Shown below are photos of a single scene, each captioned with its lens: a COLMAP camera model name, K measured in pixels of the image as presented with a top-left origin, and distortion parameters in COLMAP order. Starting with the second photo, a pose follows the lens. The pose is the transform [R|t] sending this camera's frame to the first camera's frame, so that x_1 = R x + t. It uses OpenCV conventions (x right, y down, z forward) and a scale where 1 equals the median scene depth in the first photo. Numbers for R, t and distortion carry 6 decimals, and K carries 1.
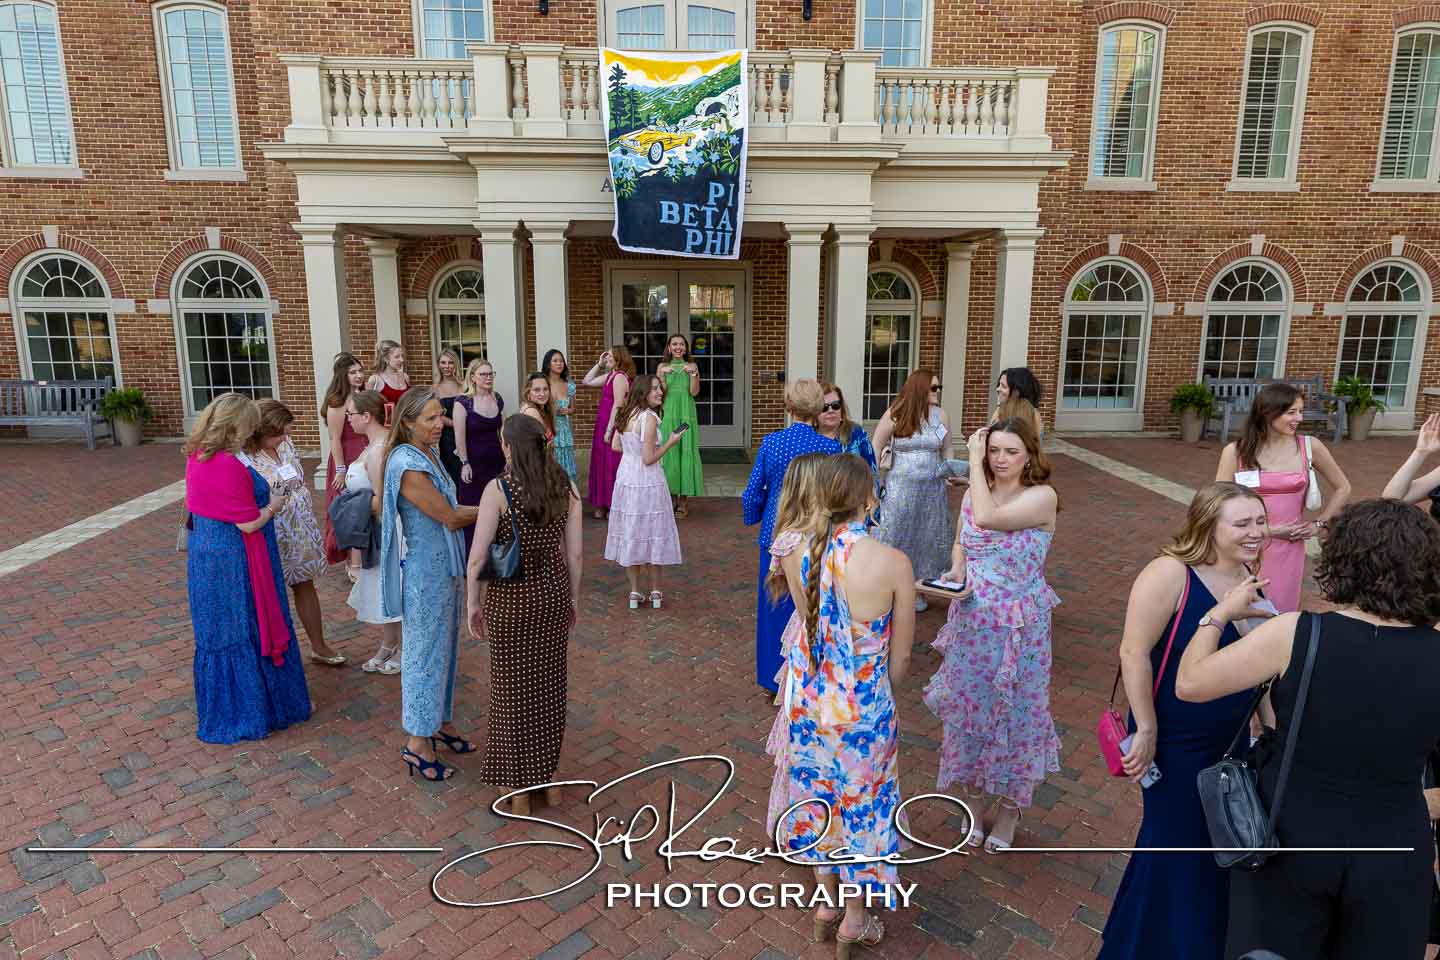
lens RADIAL K [[875.3, 0, 720.0], [0, 875.3, 480.0], [0, 0, 1]] dist [-0.019782, 0.026732]
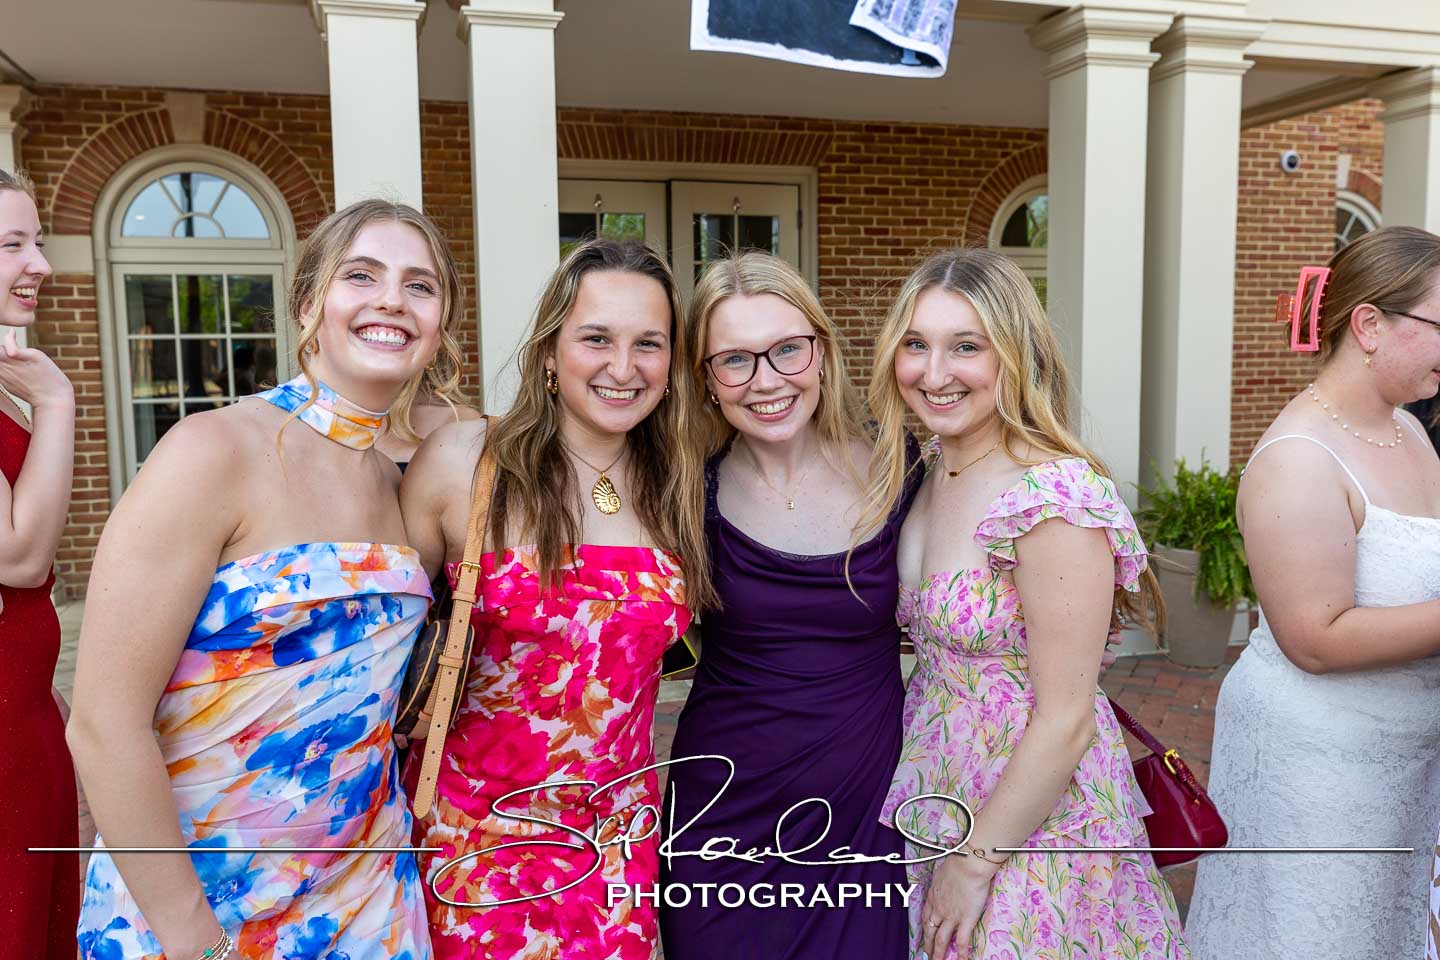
lens RADIAL K [[1175.3, 0, 720.0], [0, 1175.3, 480.0], [0, 0, 1]] dist [0.003051, 0.000357]
pose [[0.967957, -0.042946, 0.247416, -0.190385], [0.065933, 0.994164, -0.085385, -0.022306], [-0.242305, 0.098962, 0.965140, 0.395794]]
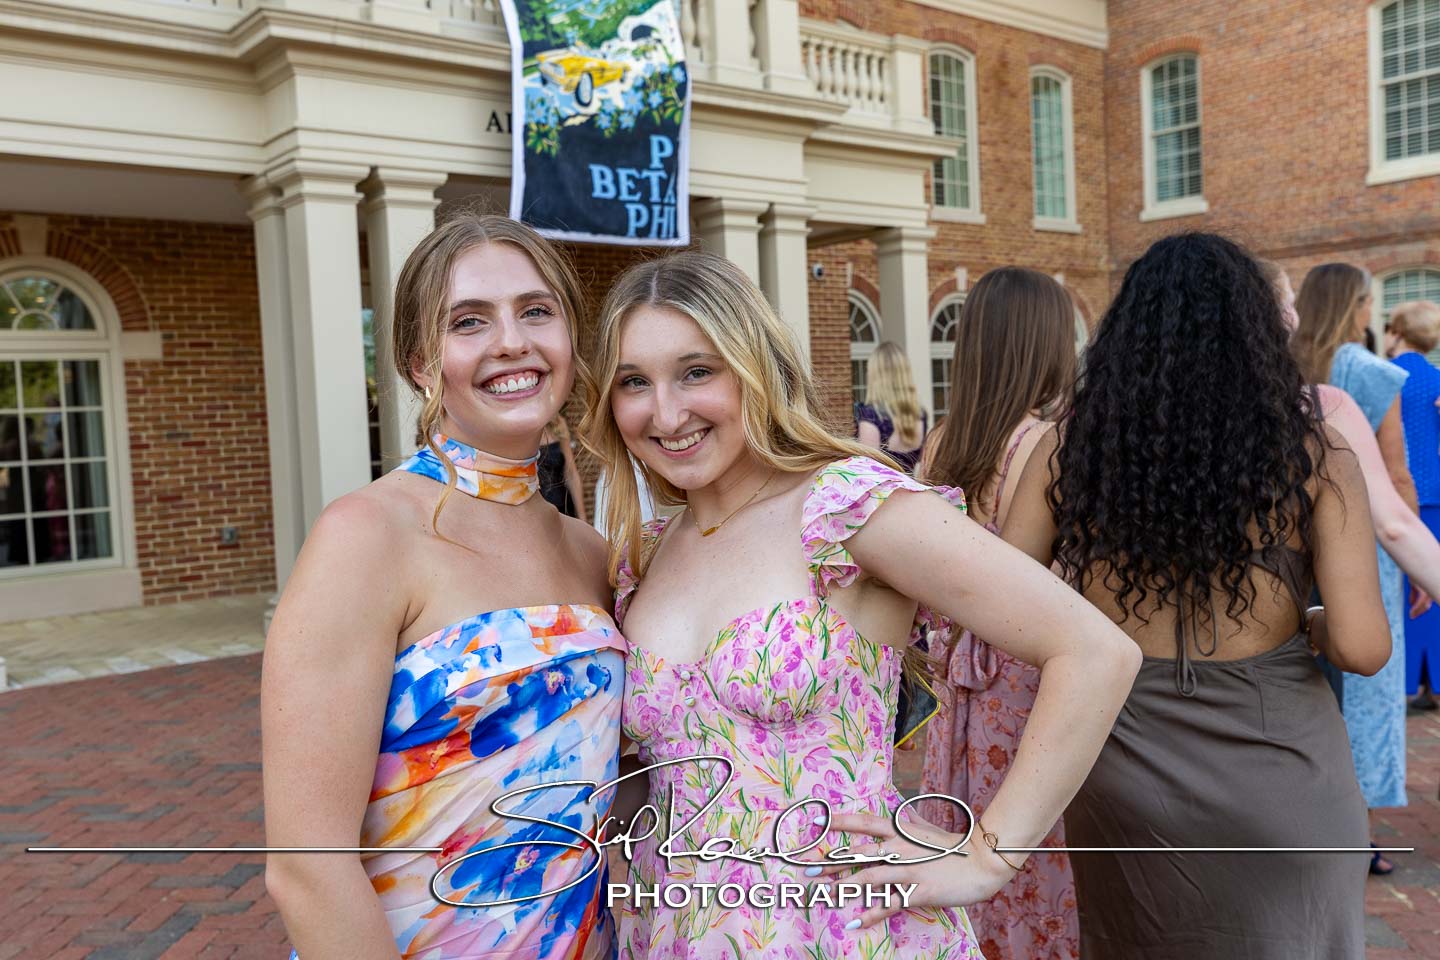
lens RADIAL K [[1303.6, 0, 720.0], [0, 1303.6, 480.0], [0, 0, 1]] dist [0.008669, 0.009514]
pose [[0.794922, -0.069627, 0.602704, -0.452027], [0.167080, 0.980105, -0.107140, 0.035855], [-0.583253, 0.185868, 0.790740, 0.152367]]
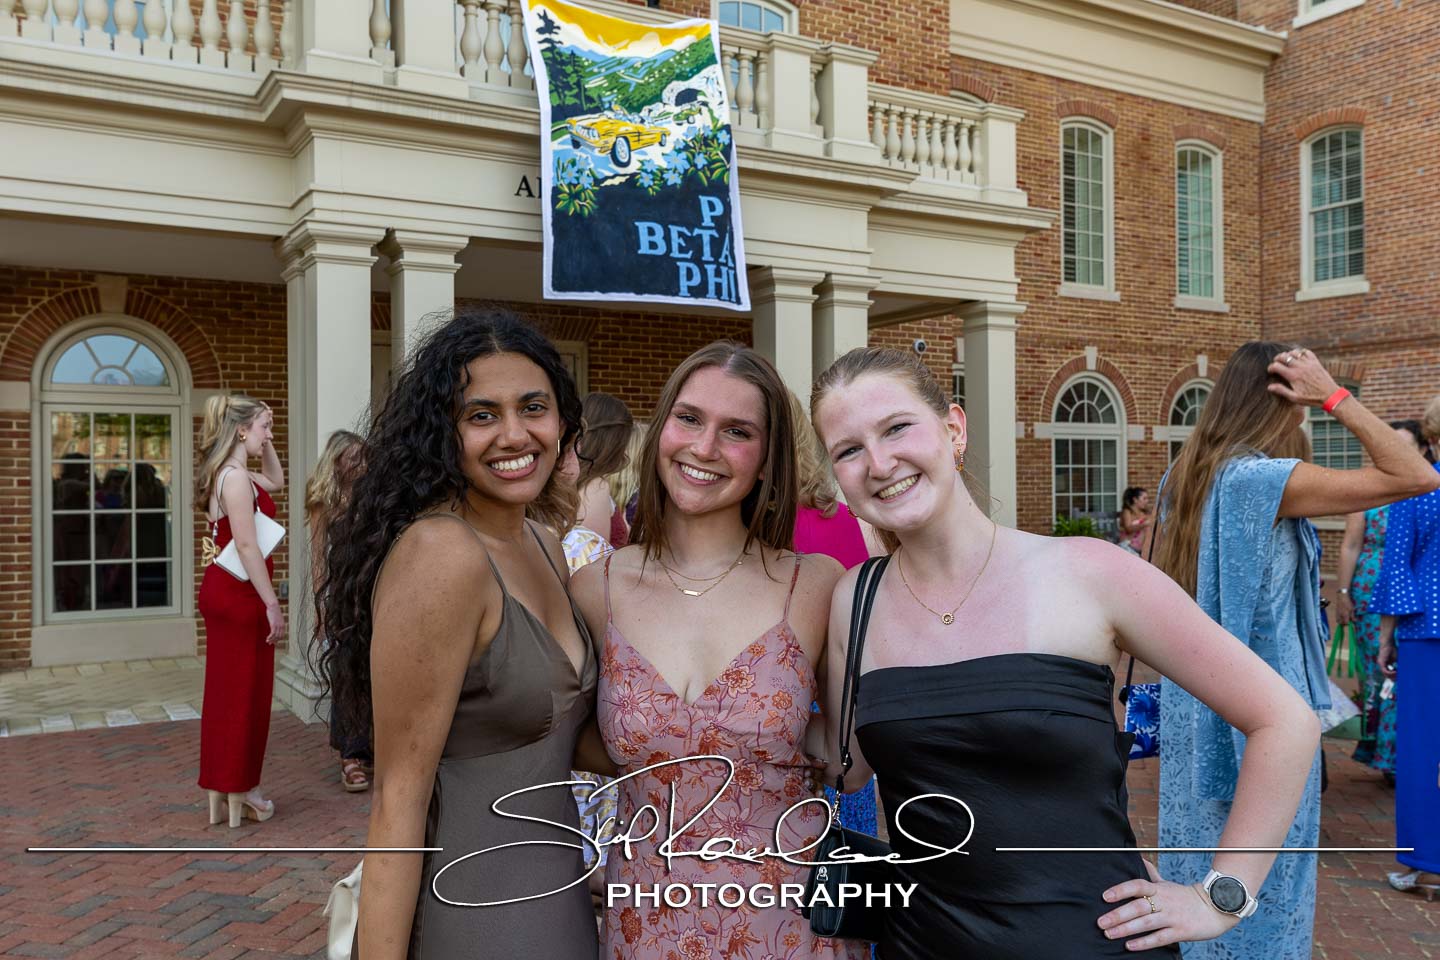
lens RADIAL K [[1252.1, 0, 717.9], [0, 1252.1, 487.3], [0, 0, 1]] dist [0.006433, 0.009629]
pose [[0.880458, -0.009353, 0.474032, -0.334377], [0.103214, 0.979608, -0.172381, 0.032849], [-0.462754, 0.200701, 0.863469, 0.153489]]
